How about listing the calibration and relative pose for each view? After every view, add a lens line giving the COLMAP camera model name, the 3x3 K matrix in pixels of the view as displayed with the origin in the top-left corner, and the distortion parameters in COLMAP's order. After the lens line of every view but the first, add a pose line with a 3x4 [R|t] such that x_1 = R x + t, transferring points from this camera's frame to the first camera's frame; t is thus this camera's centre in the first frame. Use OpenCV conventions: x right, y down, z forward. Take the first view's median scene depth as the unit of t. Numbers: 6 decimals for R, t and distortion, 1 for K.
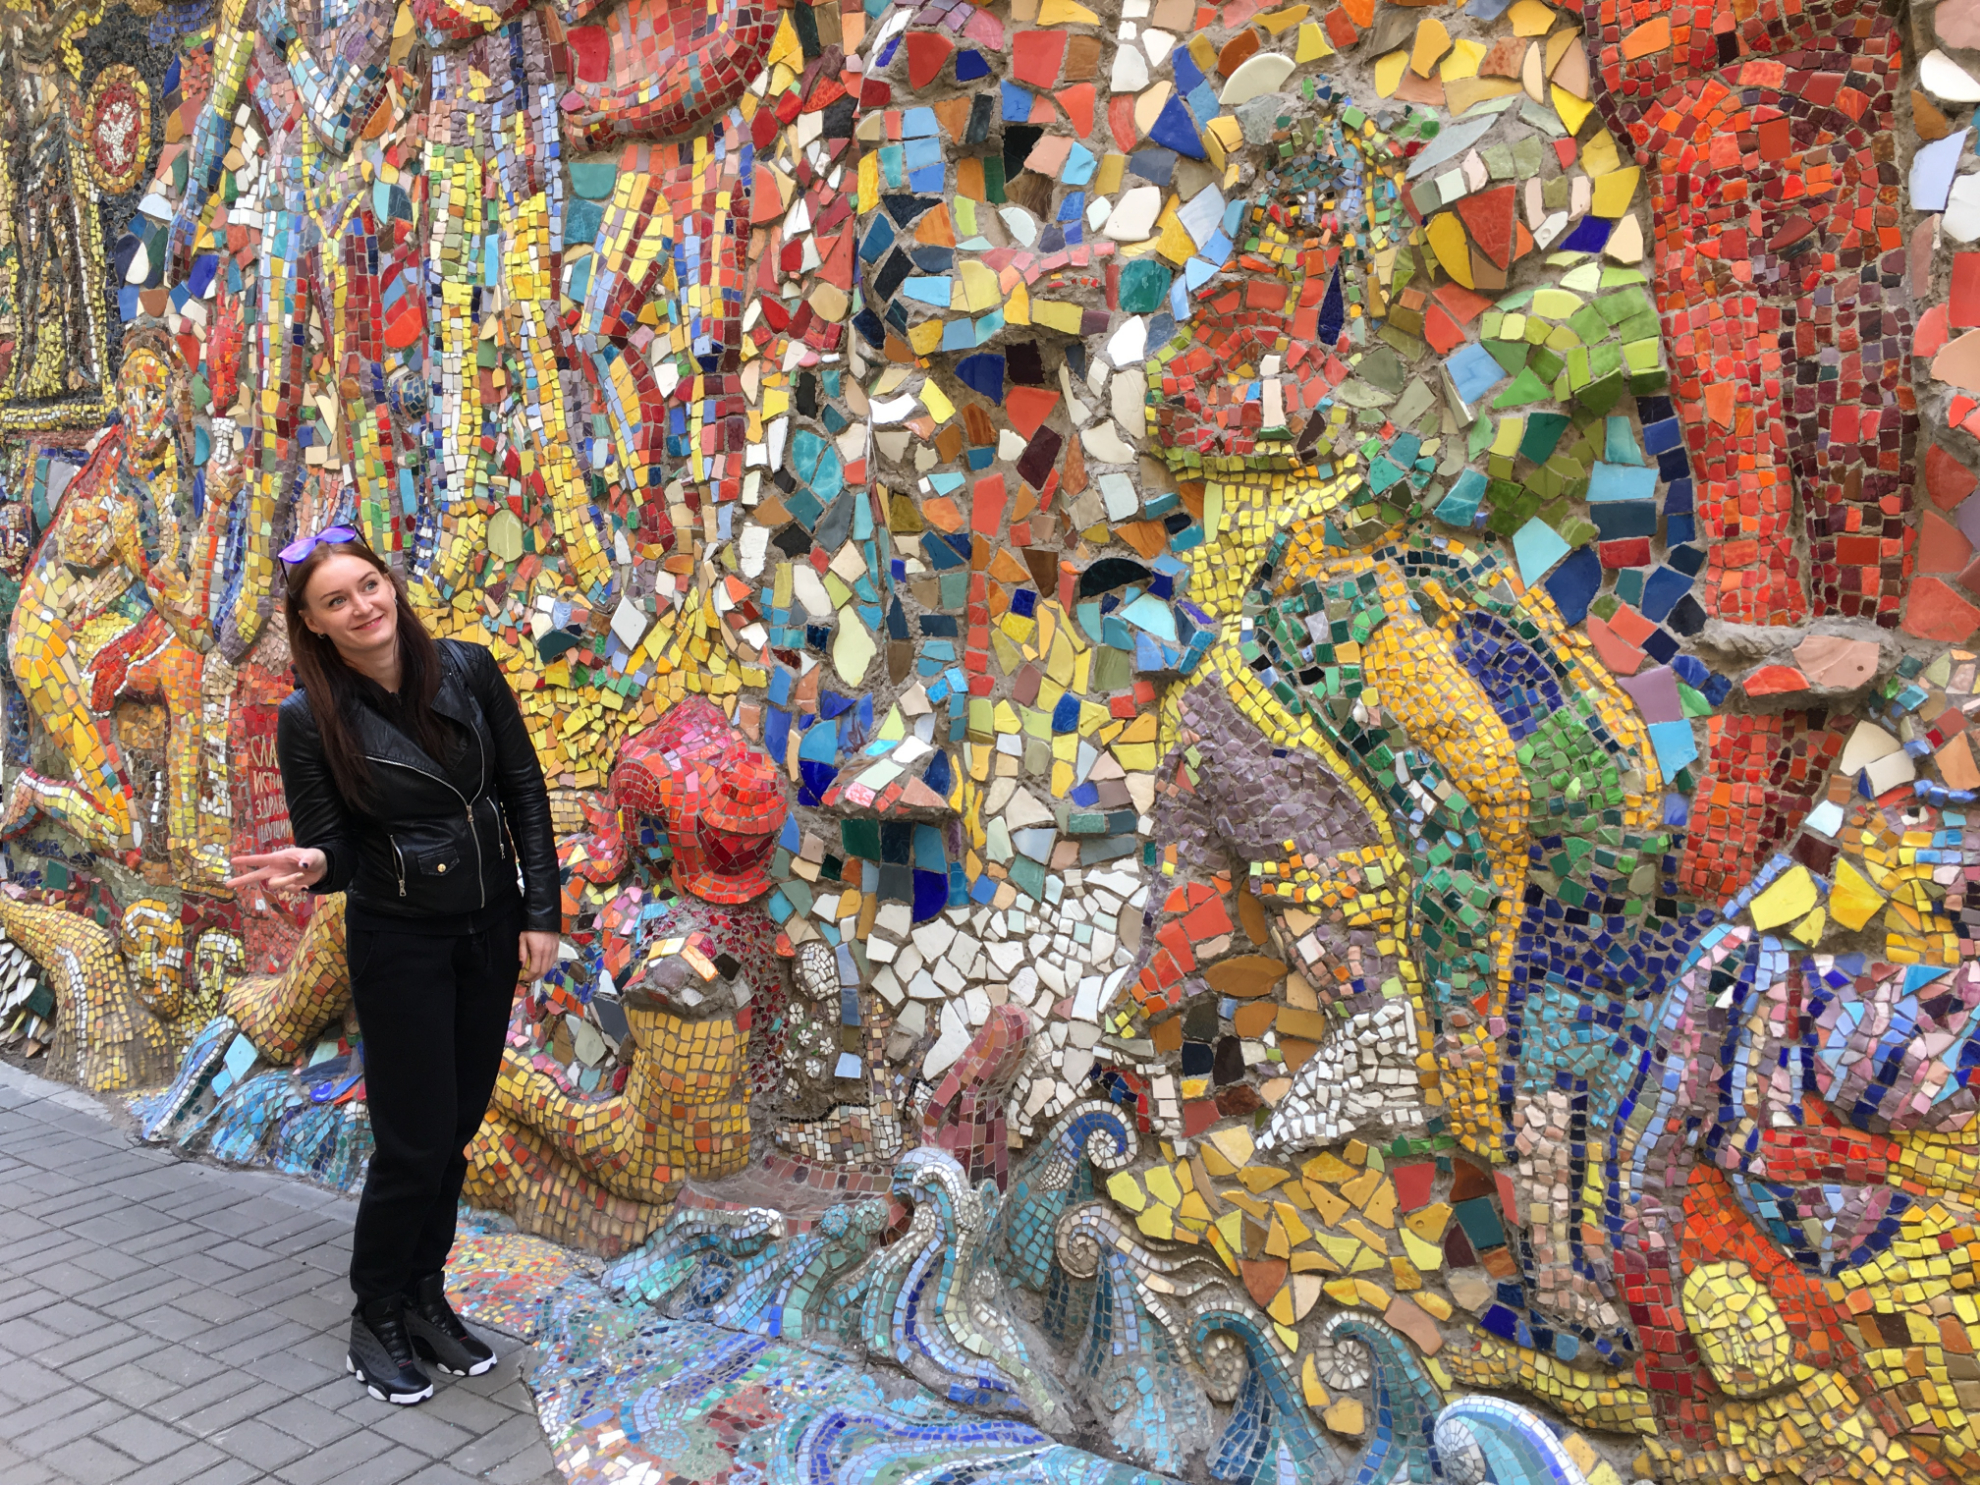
lens RADIAL K [[1652.7, 0, 990.0], [0, 1652.7, 742.5], [0, 0, 1]] dist [0.081304, -0.108232]
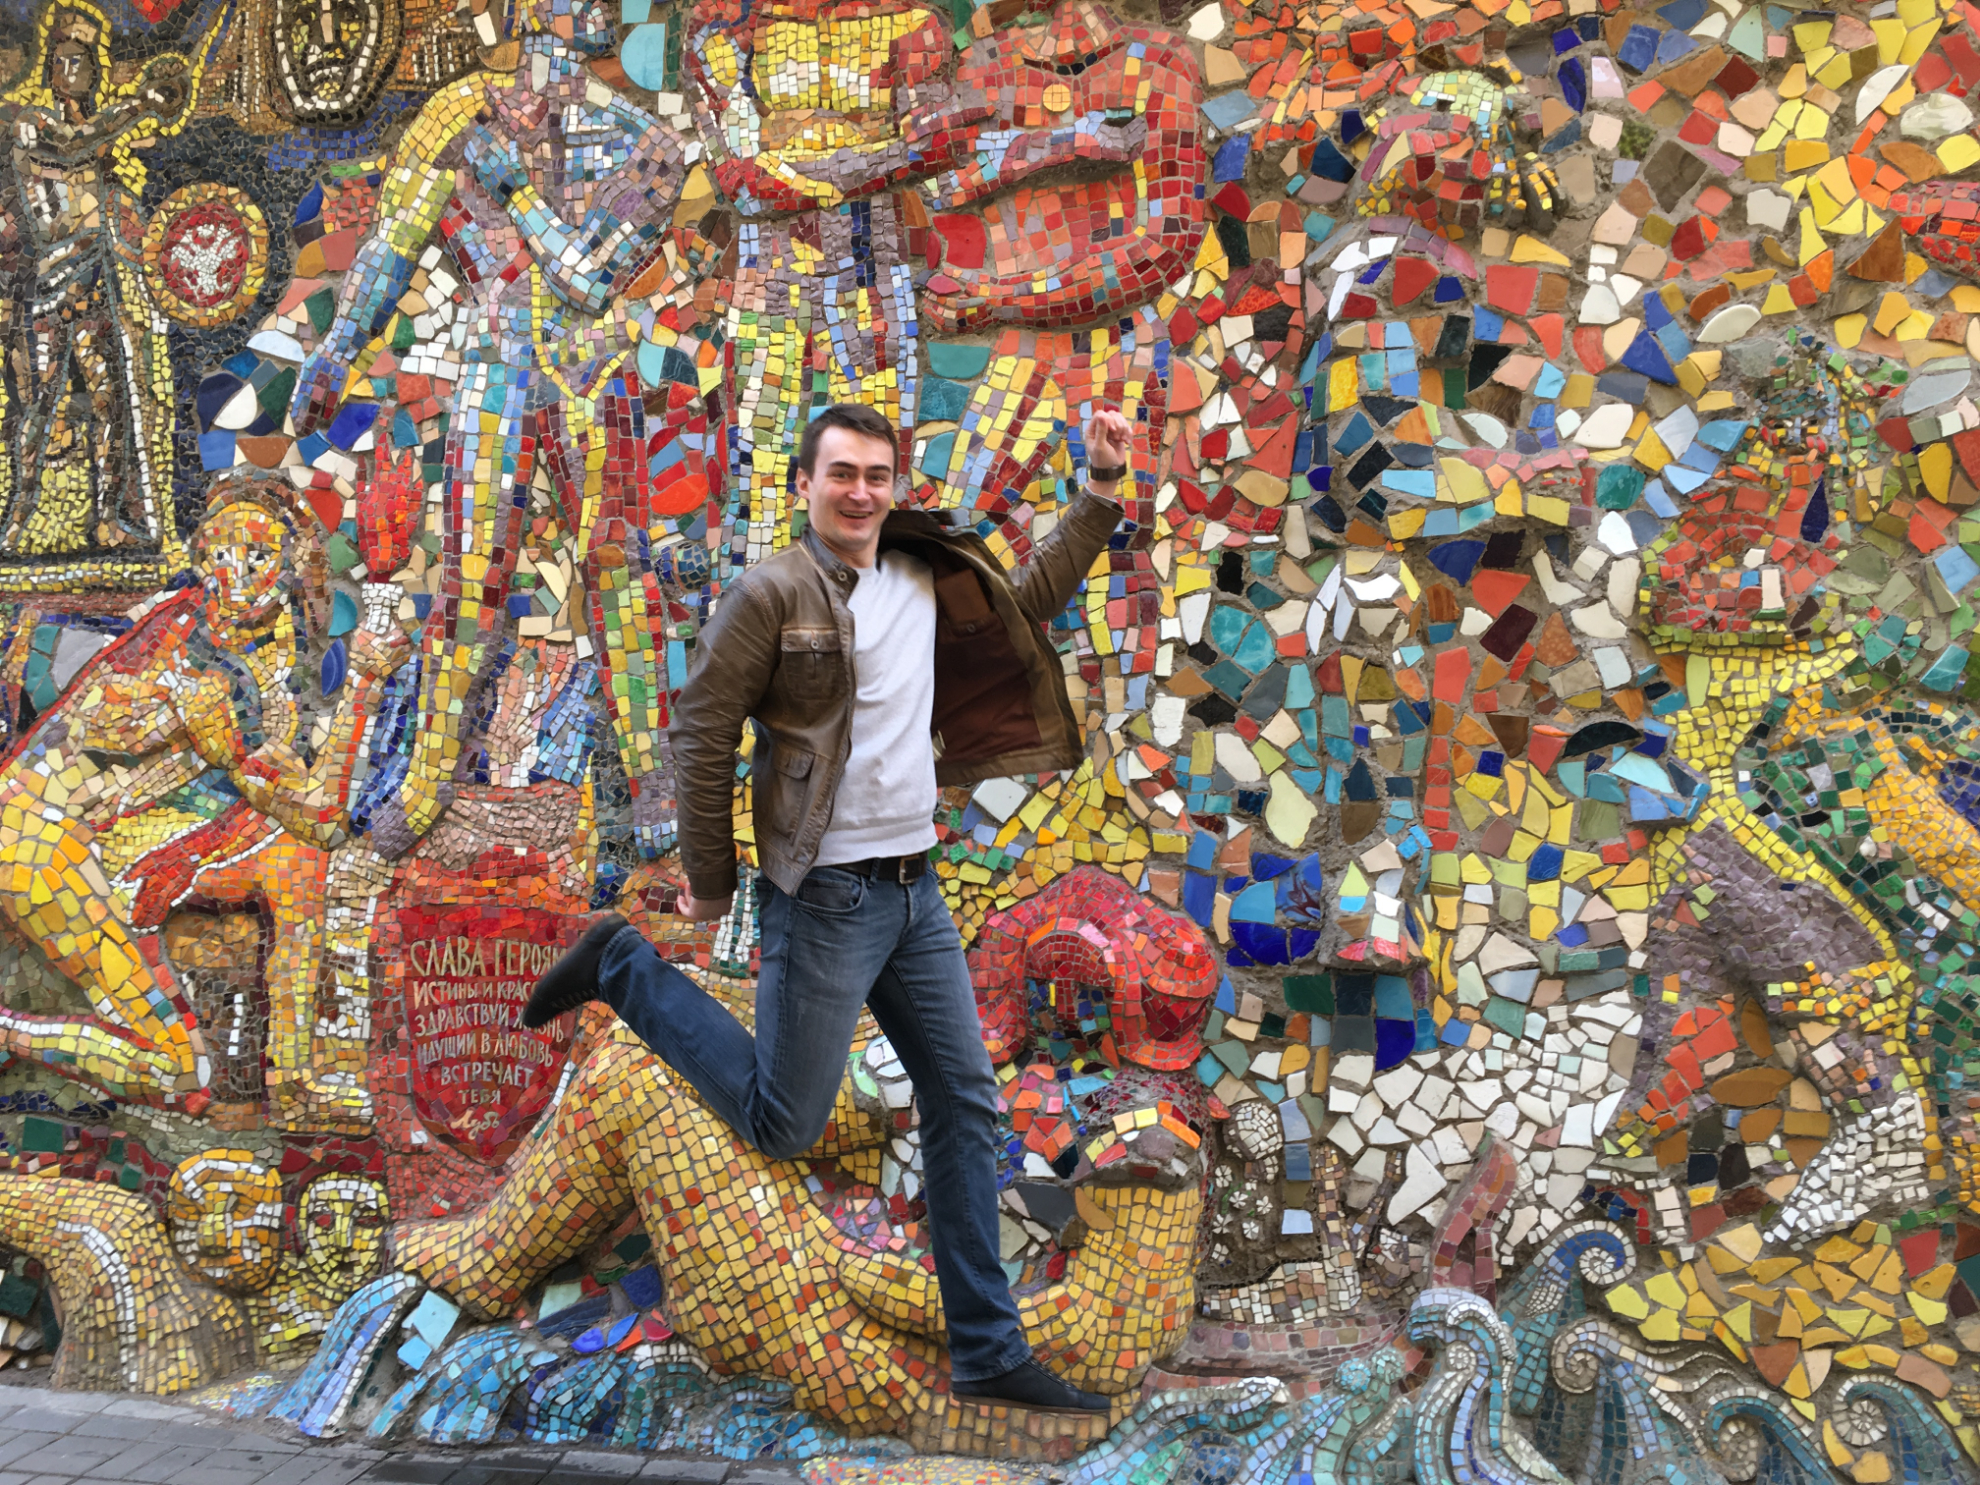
lens RADIAL K [[1652.7, 0, 990.0], [0, 1652.7, 742.5], [0, 0, 1]] dist [0.081304, -0.108232]
pose [[0.928502, -0.016346, 0.370967, -0.631770], [0.054736, 0.994142, -0.093196, -0.012423], [-0.367270, 0.106838, 0.923958, 0.093556]]
